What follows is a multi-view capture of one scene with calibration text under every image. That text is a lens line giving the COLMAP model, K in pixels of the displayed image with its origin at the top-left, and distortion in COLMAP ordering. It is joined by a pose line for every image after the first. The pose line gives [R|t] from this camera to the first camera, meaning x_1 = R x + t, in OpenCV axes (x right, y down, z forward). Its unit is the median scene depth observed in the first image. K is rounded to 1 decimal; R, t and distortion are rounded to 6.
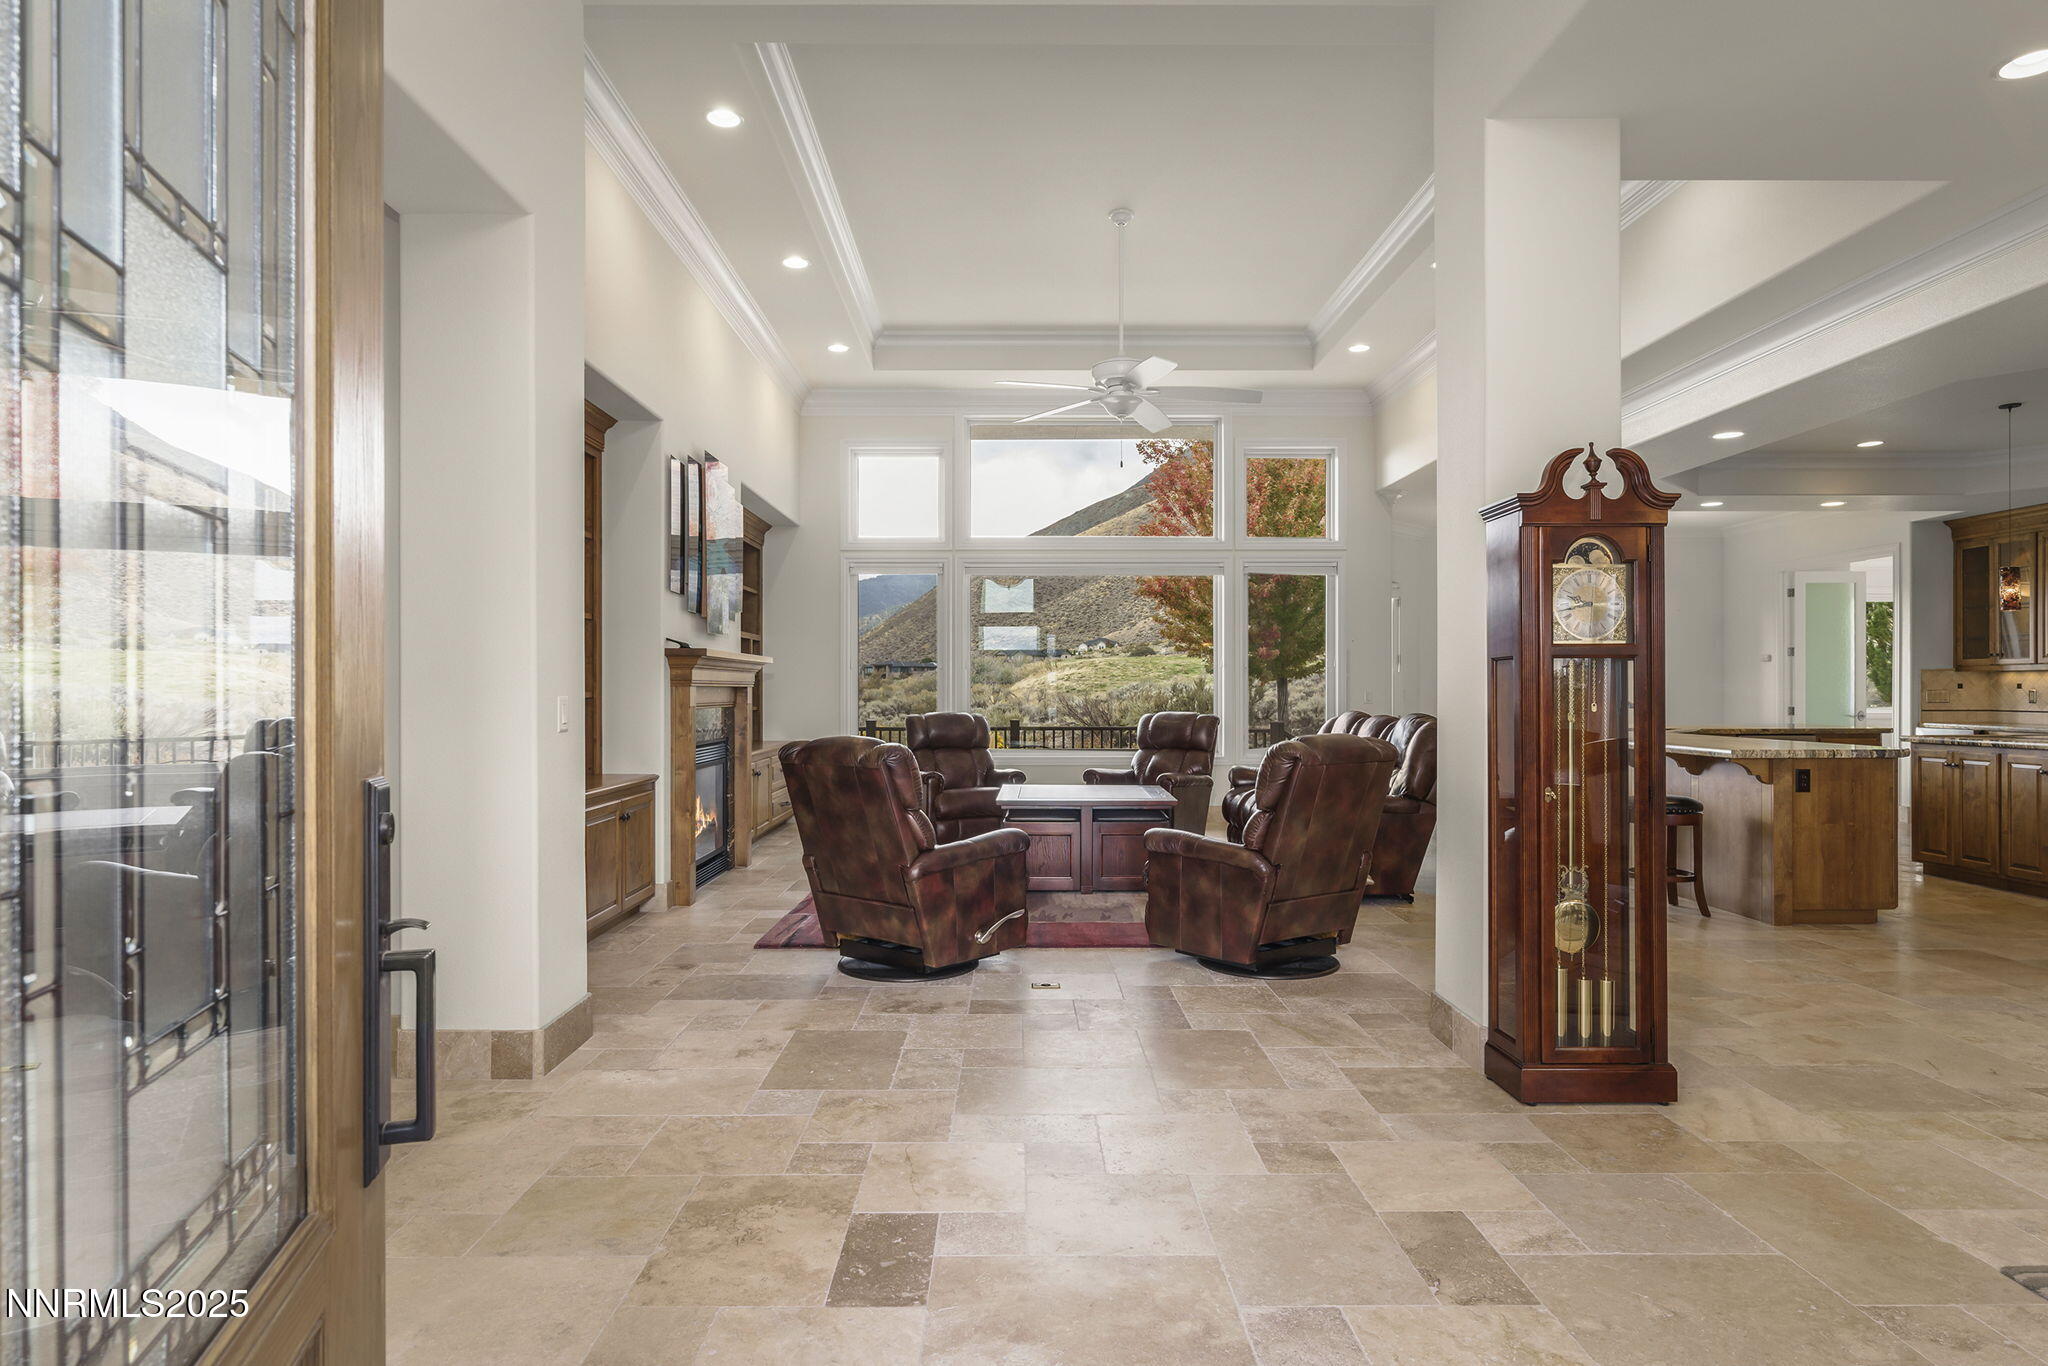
lens RADIAL K [[1173.2, 0, 1011.3], [0, 1173.2, 686.0], [0, 0, 1]] dist [0.008661, 0.002186]
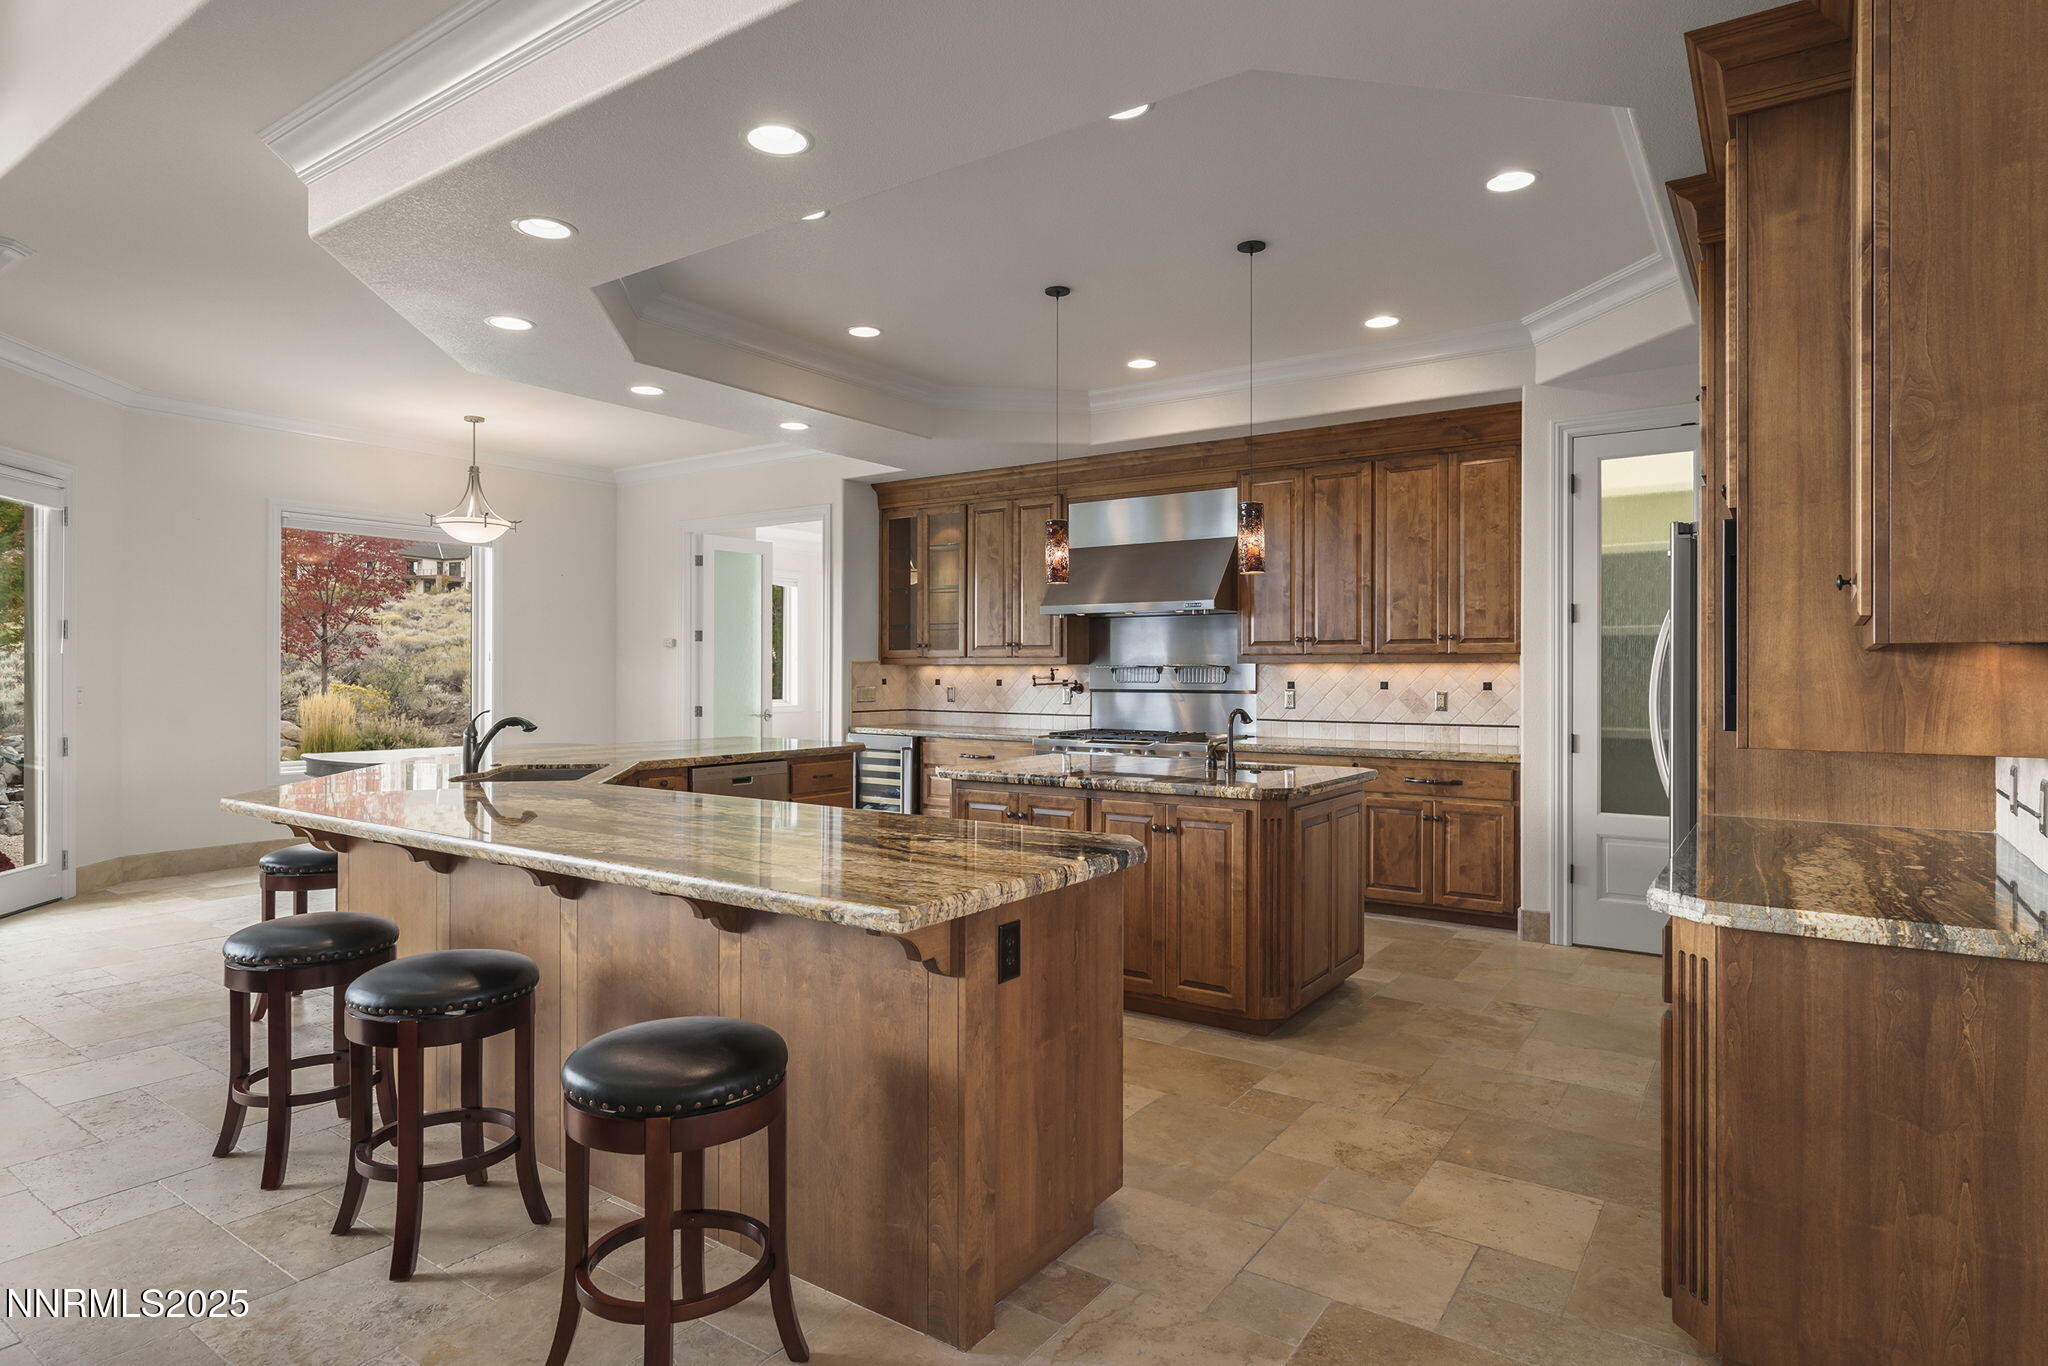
lens RADIAL K [[1109.8, 0, 1017.3], [0, 1109.8, 667.5], [0, 0, 1]] dist [0.001026, -0.001043]
pose [[0.583746, 0.004467, 0.811924, 0.226003], [-0.005783, 0.999982, -0.001344, -0.009997], [-0.811916, -0.003911, 0.583762, 0.480680]]
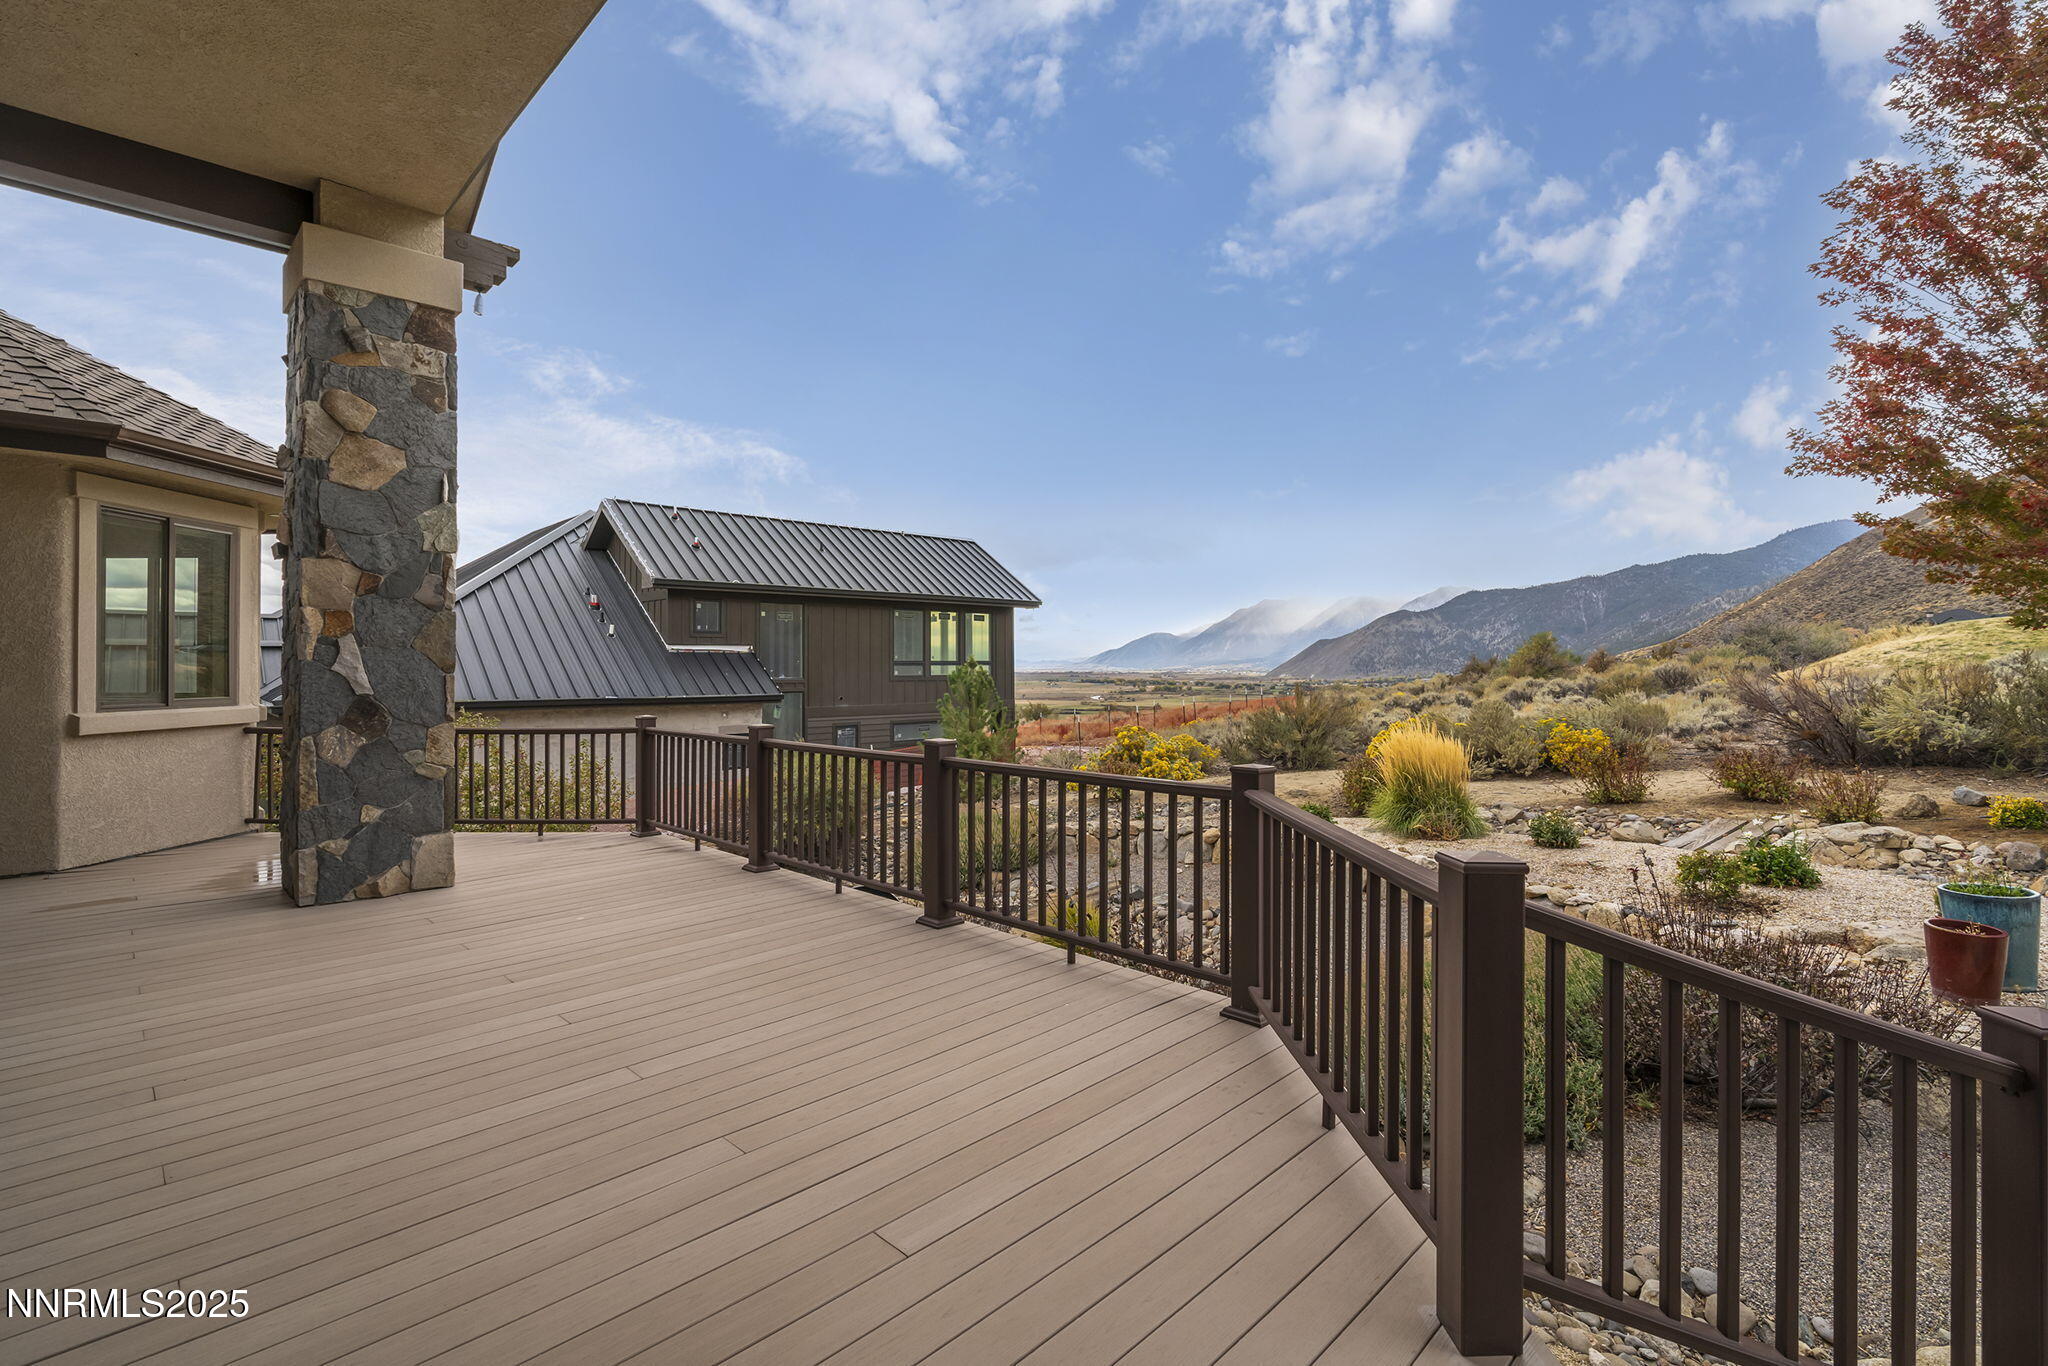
lens RADIAL K [[937.4, 0, 1023.9], [0, 937.4, 670.1], [0, 0, 1]] dist [-0.001631, 0.000887]
pose [[0.695230, 0.001227, -0.718787, 0.398579], [0.005164, 0.999964, 0.006701, 0.003256], [0.718769, -0.008370, 0.695198, 1.234844]]
